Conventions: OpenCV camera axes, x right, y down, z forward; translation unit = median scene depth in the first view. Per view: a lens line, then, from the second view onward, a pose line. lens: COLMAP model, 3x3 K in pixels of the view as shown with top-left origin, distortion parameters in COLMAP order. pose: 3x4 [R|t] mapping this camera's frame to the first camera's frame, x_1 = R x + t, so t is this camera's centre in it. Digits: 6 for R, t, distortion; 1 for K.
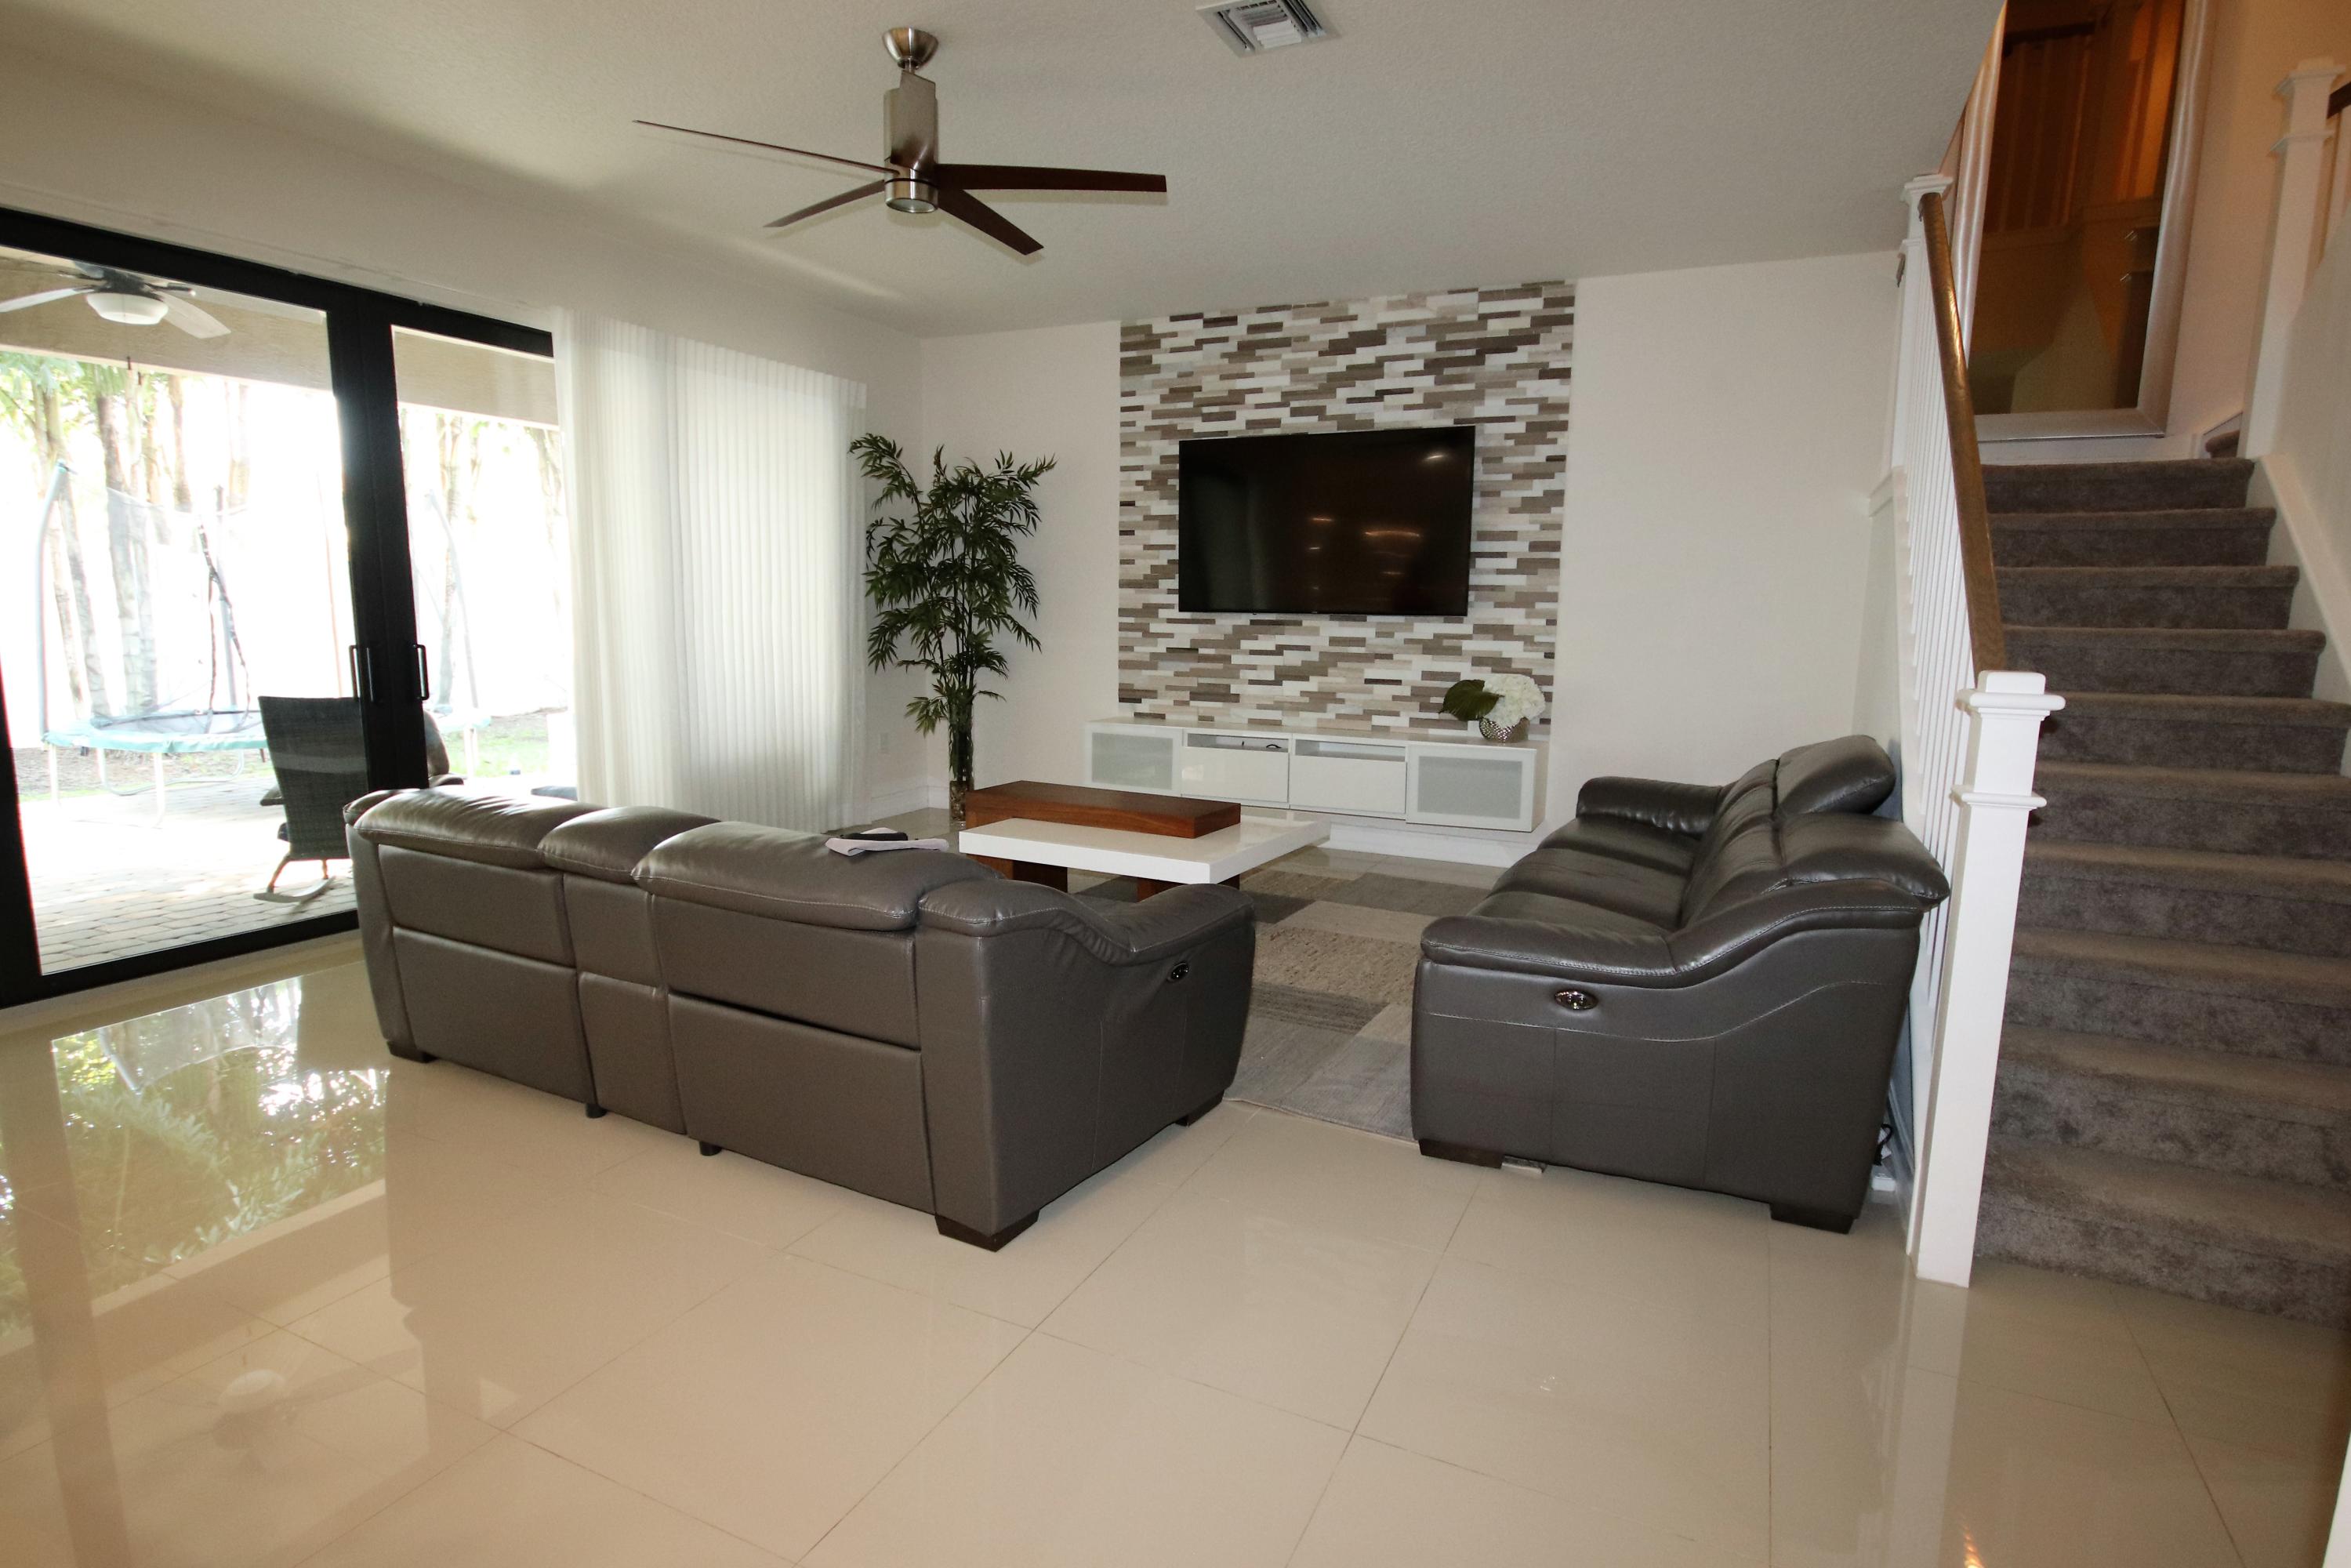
lens RADIAL K [[1222.1, 0, 1182.7], [0, 1222.1, 789.7], [0, 0, 1]] dist [-0.004279, 0.000371]
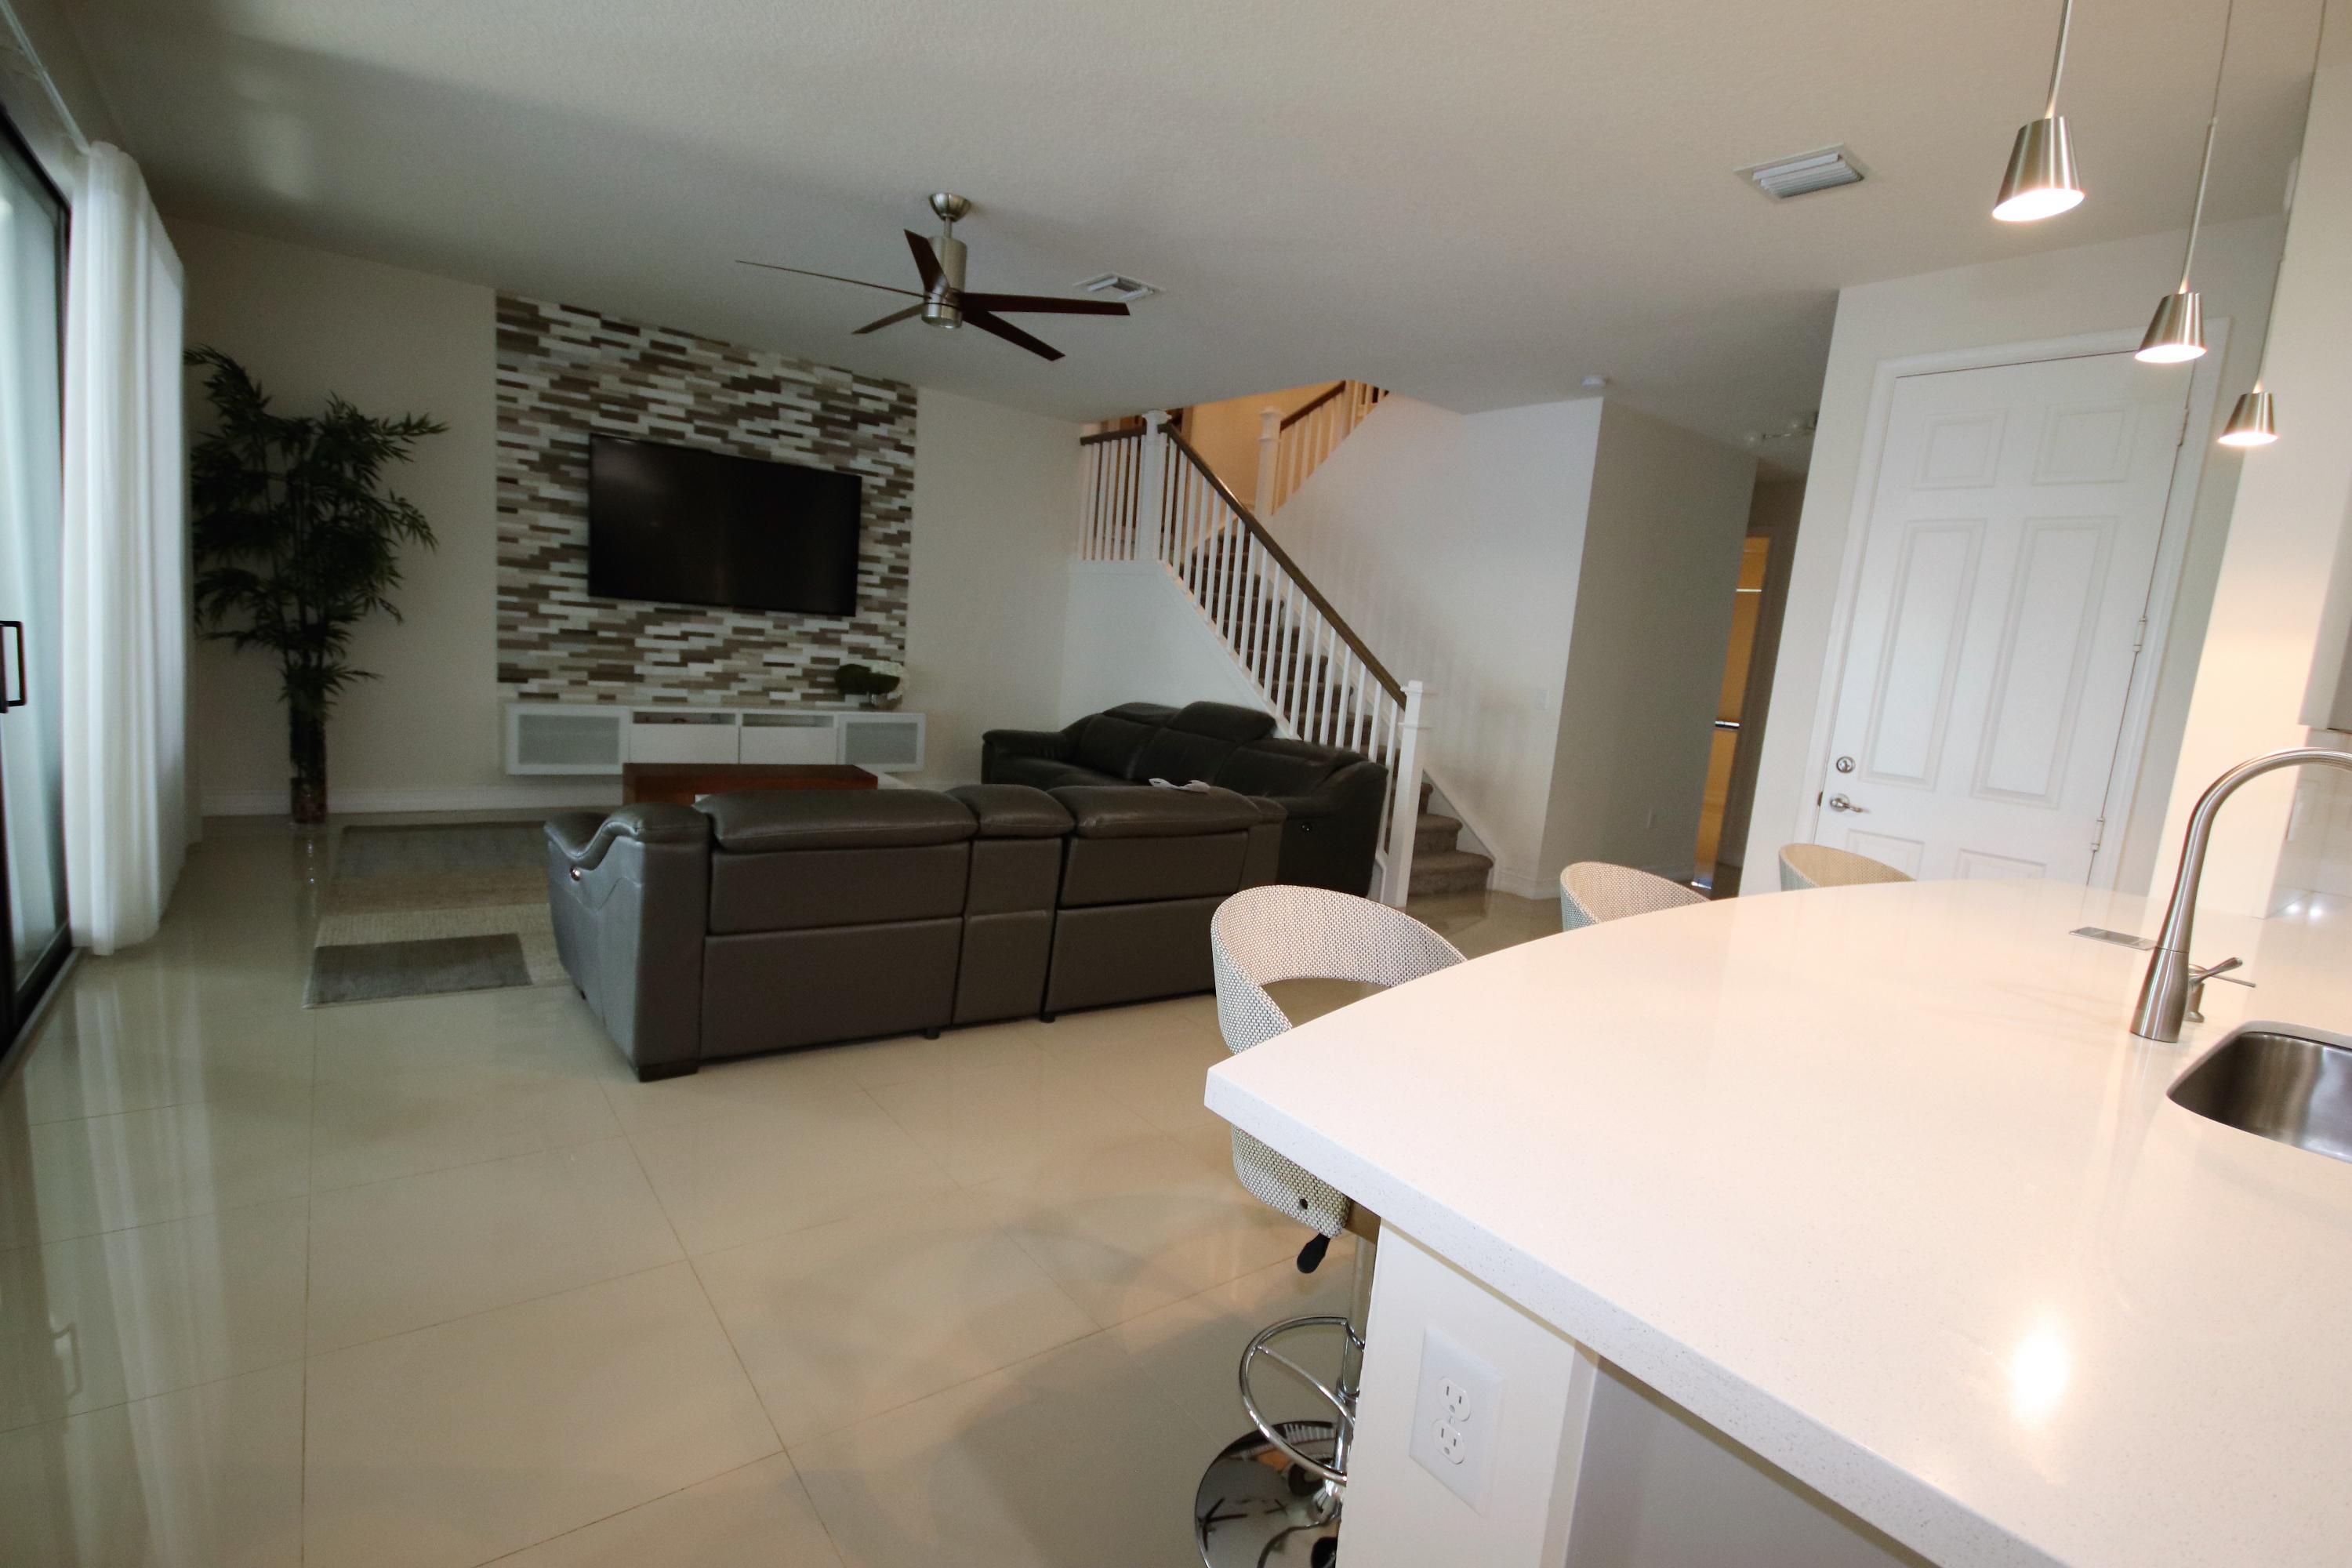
lens RADIAL K [[1087.4, 0, 1184.1], [0, 1087.4, 797.6], [0, 0, 1]] dist [0.003050, -0.006168]
pose [[0.445277, -0.107691, 0.888893, -0.649090], [0.056167, 0.994145, 0.092307, -0.032239], [-0.893630, 0.008824, 0.448718, 0.130246]]
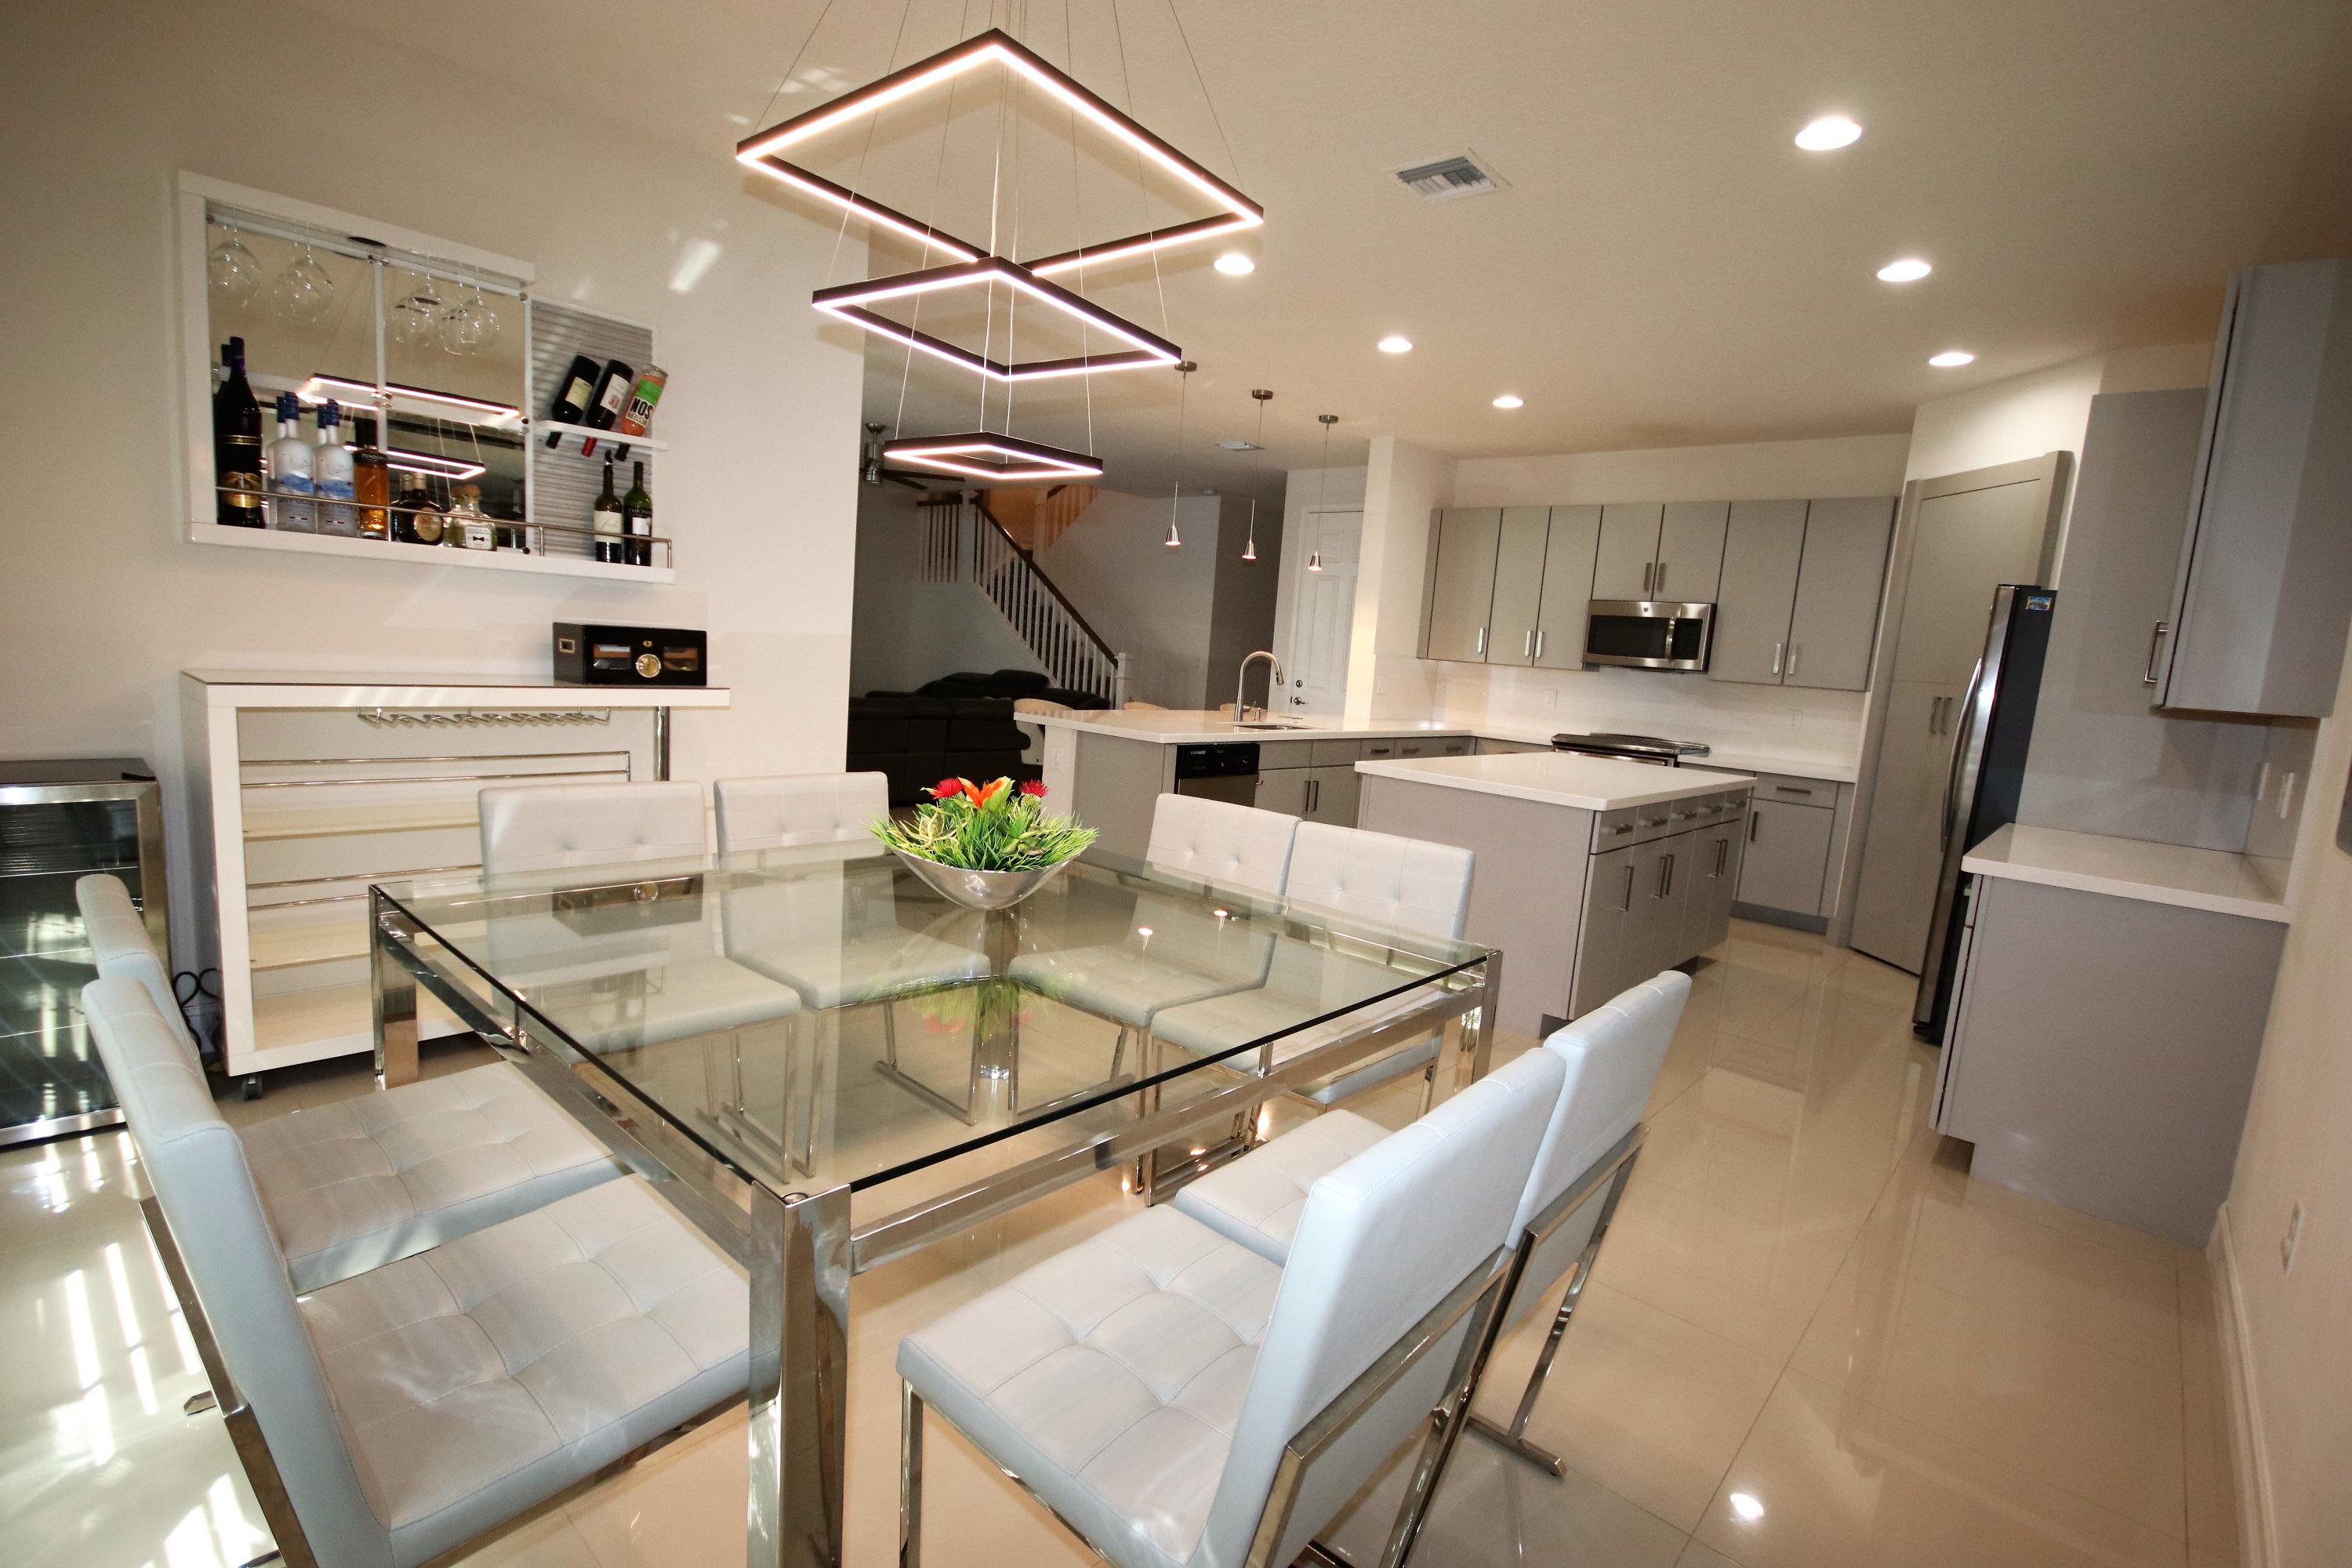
lens RADIAL K [[1087.4, 0, 1182.2], [0, 1087.4, 797.3], [0, 0, 1]] dist [0.003050, -0.006168]
pose [[0.272165, -0.127935, 0.953708, -1.324946], [0.076736, 0.990851, 0.111019, 0.006369], [-0.959186, 0.042968, 0.279493, -0.173470]]
